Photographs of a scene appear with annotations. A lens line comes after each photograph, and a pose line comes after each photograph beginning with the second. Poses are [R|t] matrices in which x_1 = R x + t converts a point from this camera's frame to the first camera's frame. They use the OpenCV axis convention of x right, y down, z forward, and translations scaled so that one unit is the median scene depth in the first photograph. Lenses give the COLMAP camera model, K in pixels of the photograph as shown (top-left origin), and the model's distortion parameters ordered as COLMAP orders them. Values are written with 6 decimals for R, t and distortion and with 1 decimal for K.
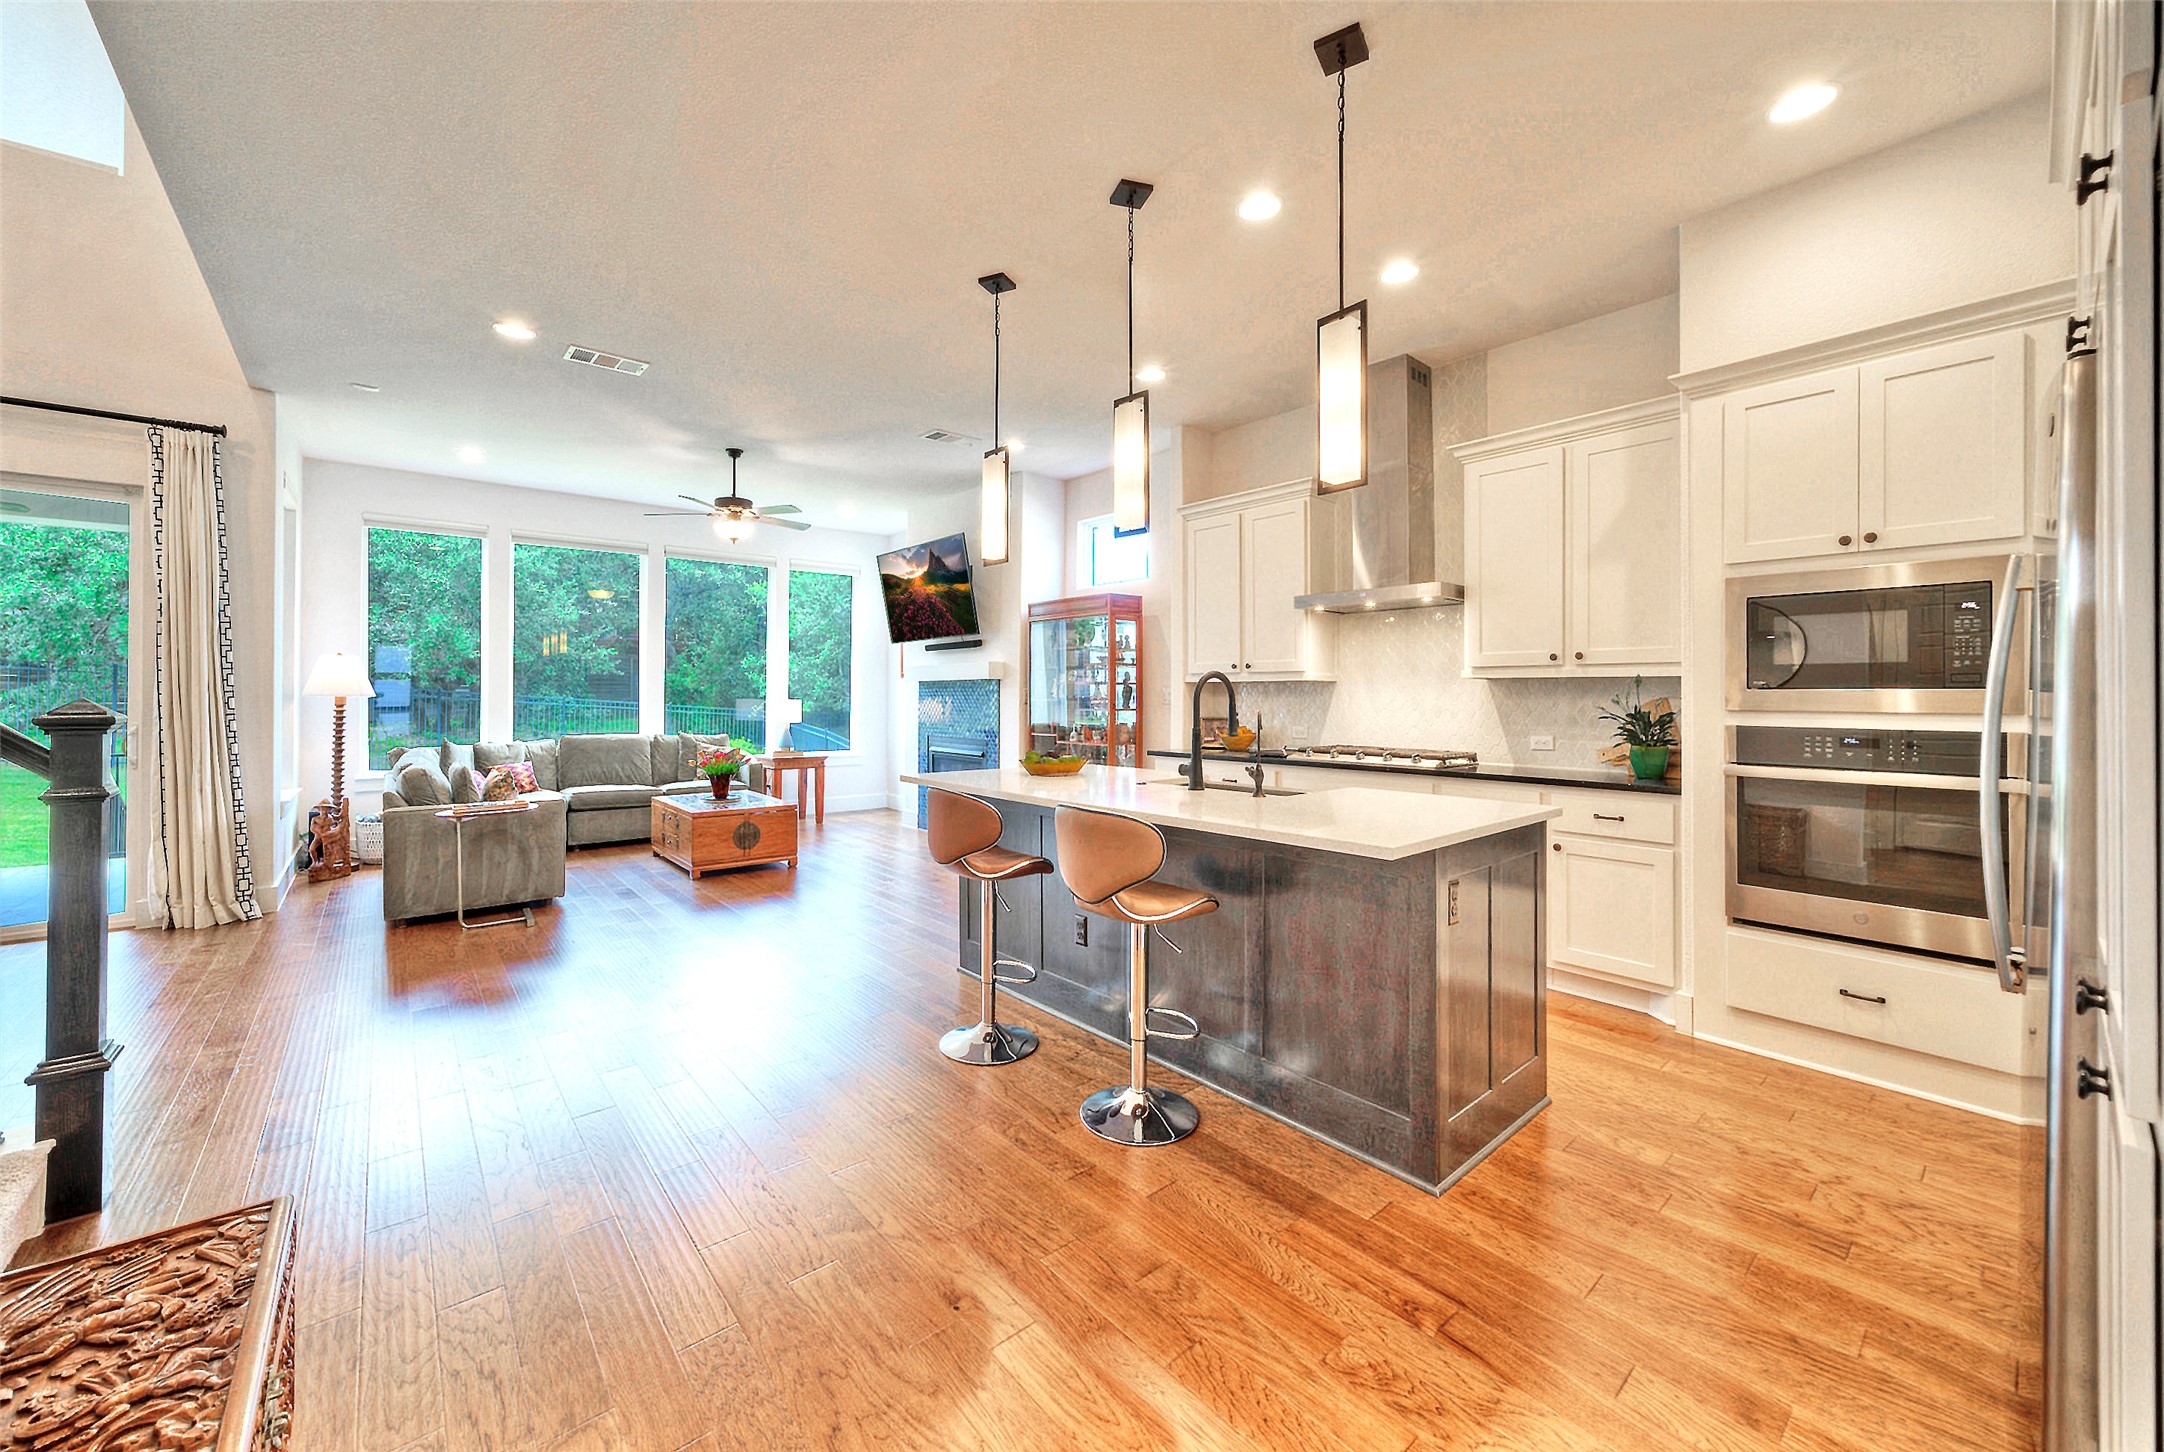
lens RADIAL K [[812.0, 0, 1101.7], [0, 812.0, 684.4], [0, 0, 1]] dist [0.001850, 0.000044]
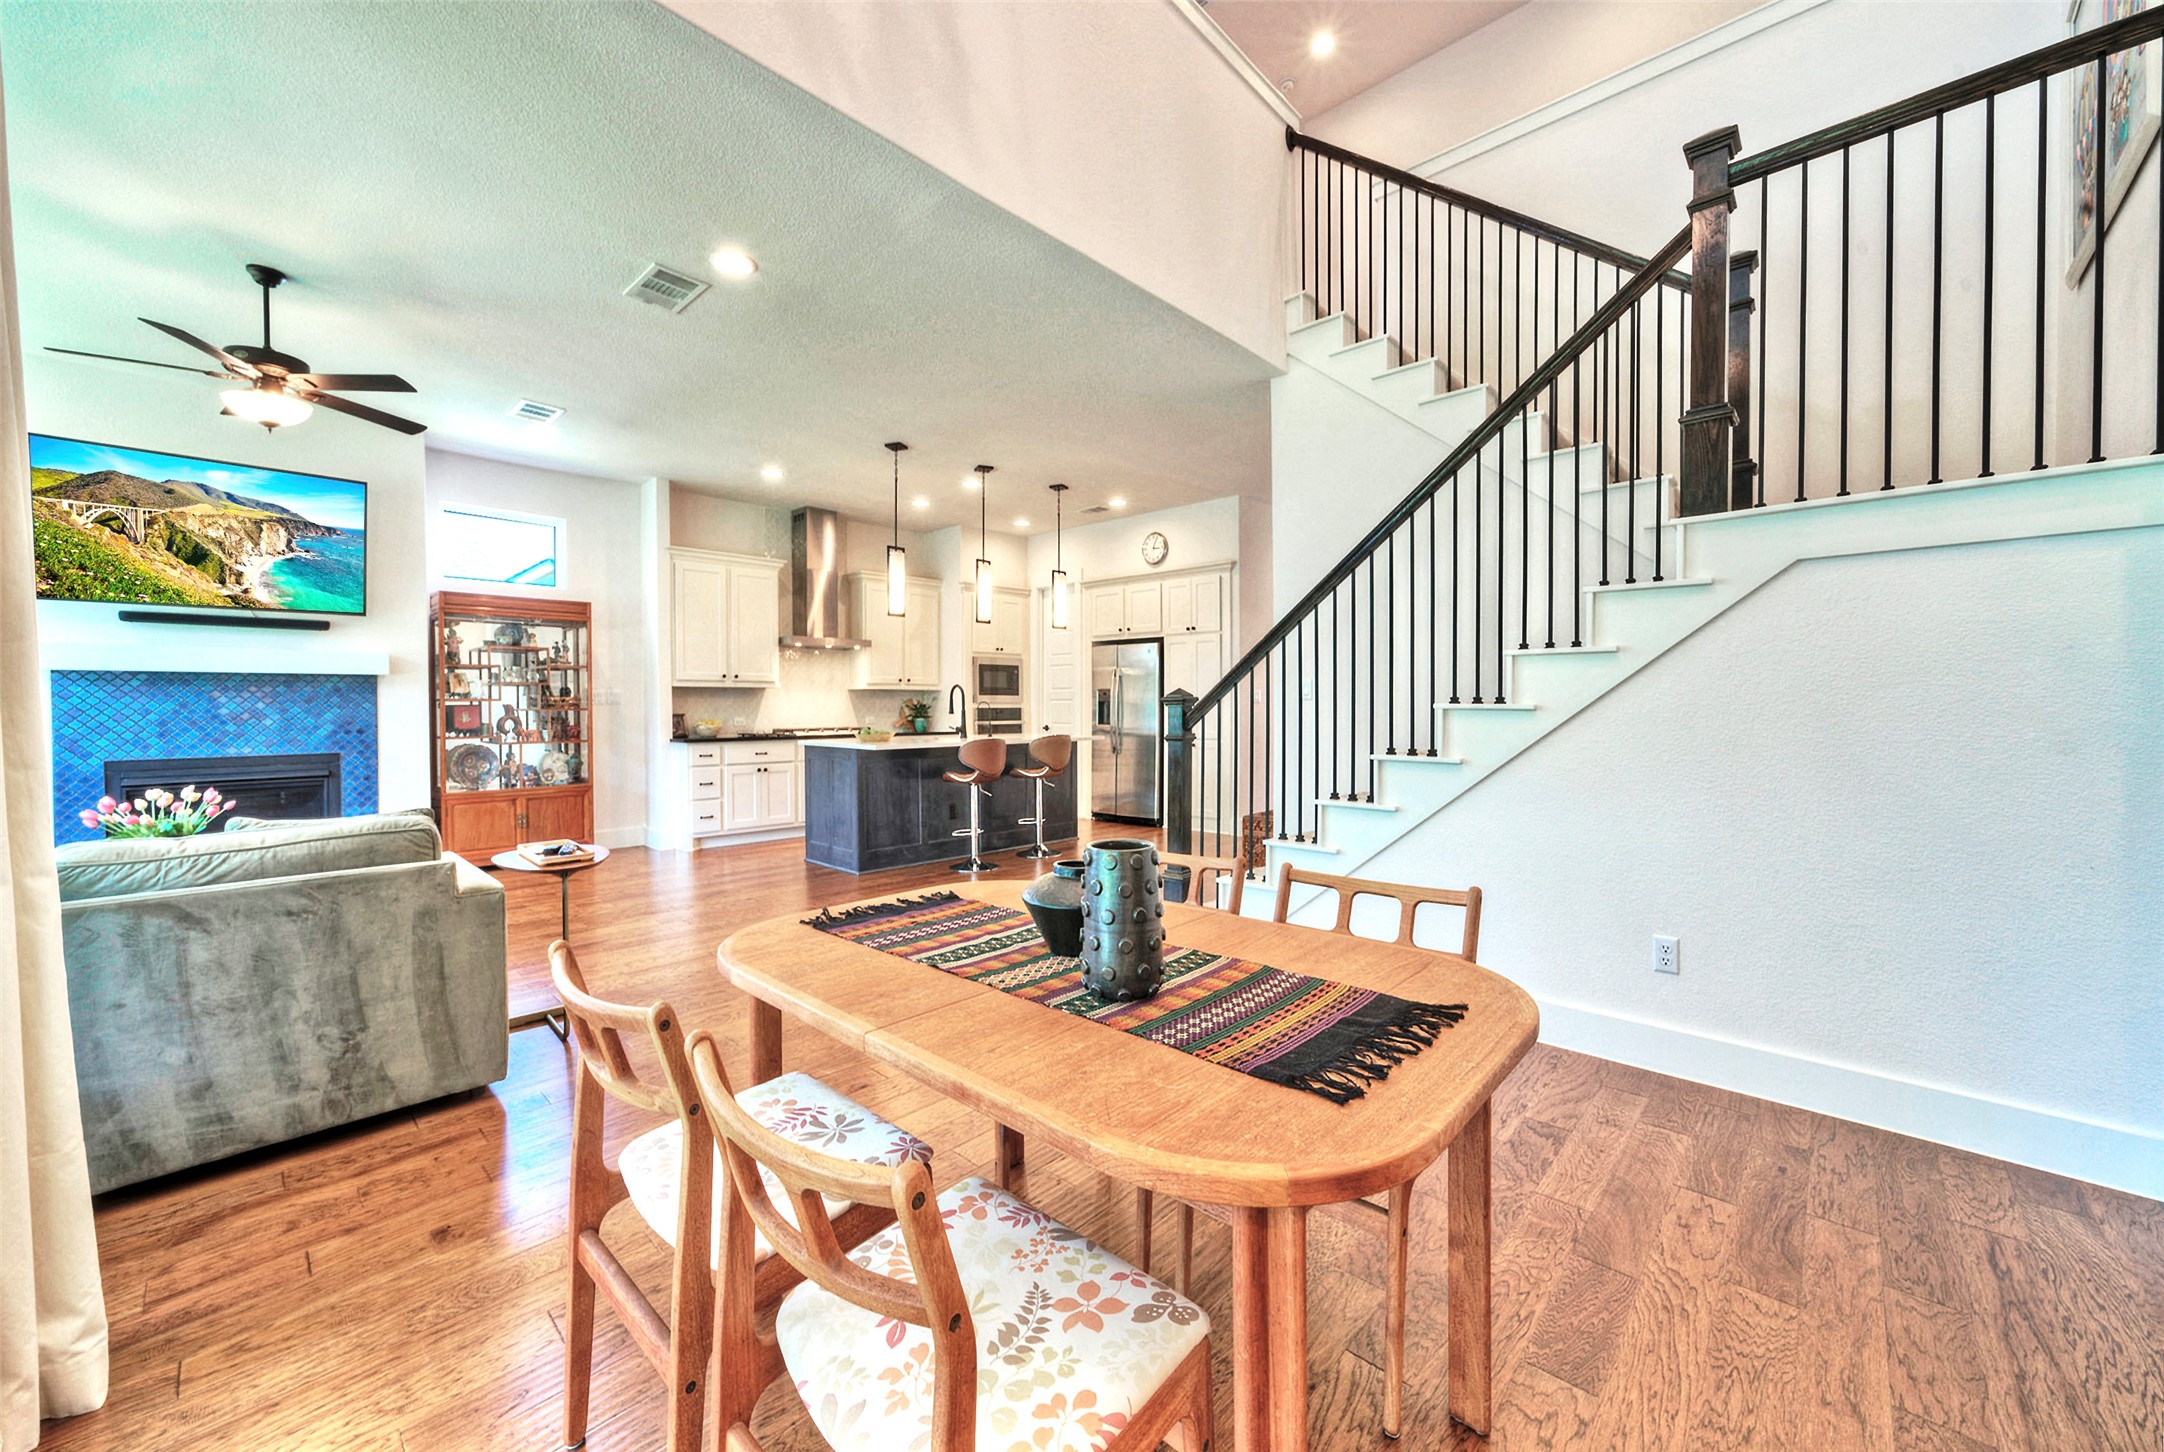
lens RADIAL K [[806.2, 0, 1072.0], [0, 806.2, 716.2], [0, 0, 1]] dist [-0.002936, 0.000046]
pose [[-0.095783, -0.010642, 0.995345, -1.596873], [-0.001585, 0.999943, 0.010539, 0.036200], [-0.995401, -0.000568, -0.095794, 0.708190]]
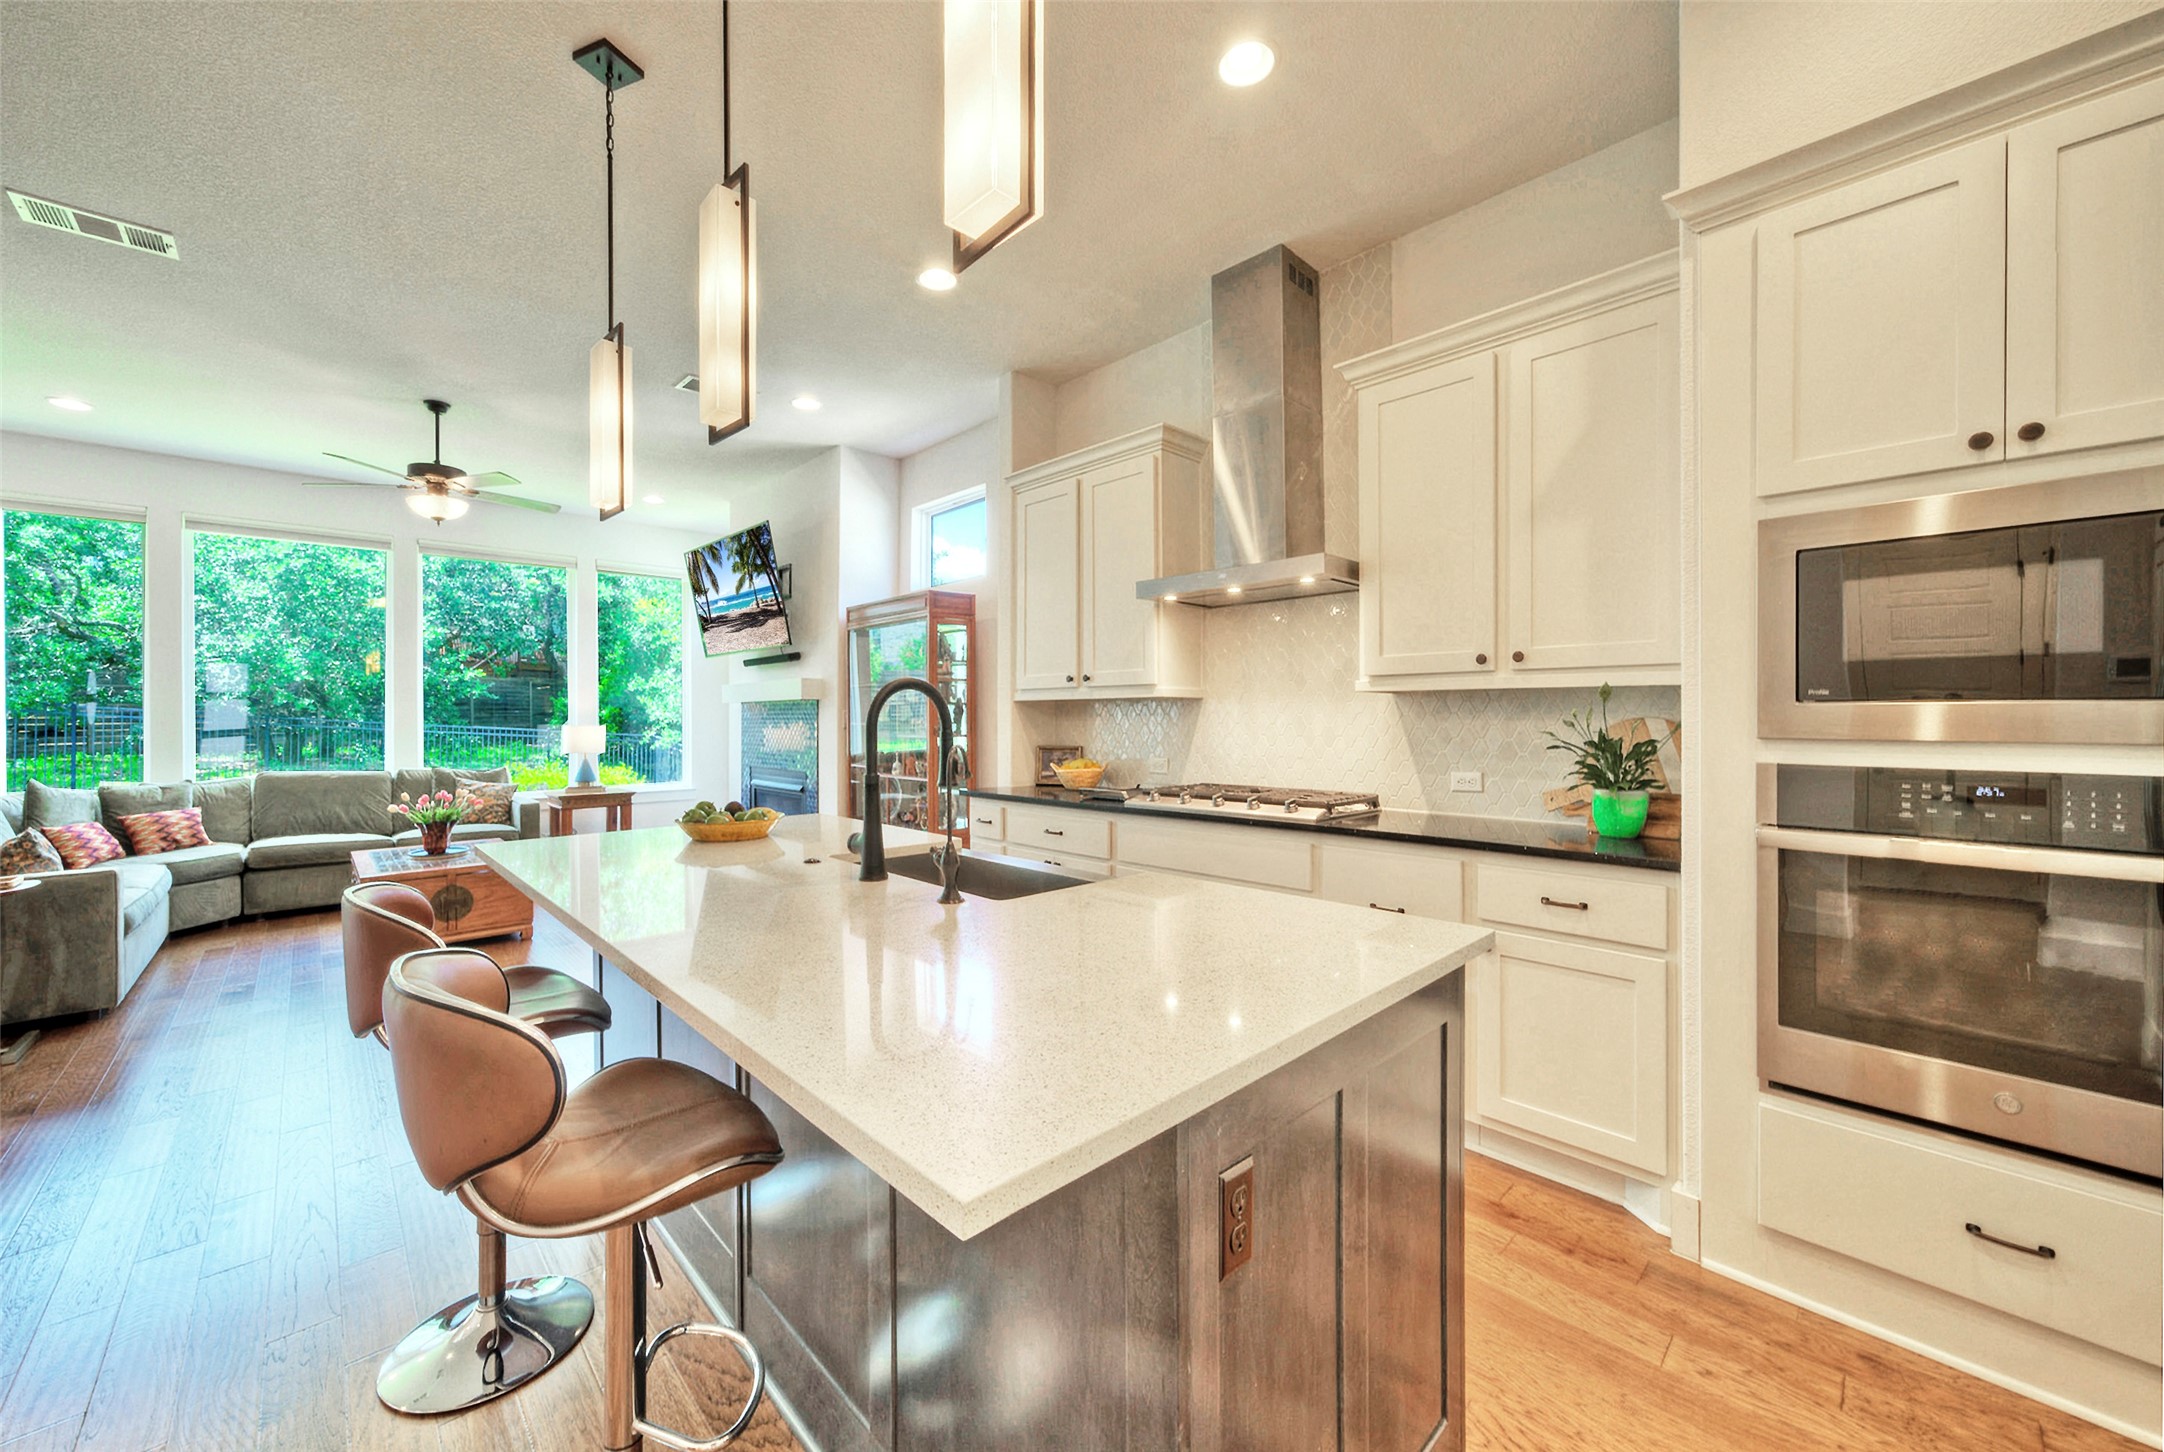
lens RADIAL K [[806.2, 0, 1072.0], [0, 806.2, 716.2], [0, 0, 1]] dist [-0.002936, 0.000046]
pose [[0.999419, -0.006281, 0.033496, 0.179044], [0.005868, 0.999906, 0.012406, 0.003542], [-0.033571, -0.012202, 0.999362, 0.316941]]
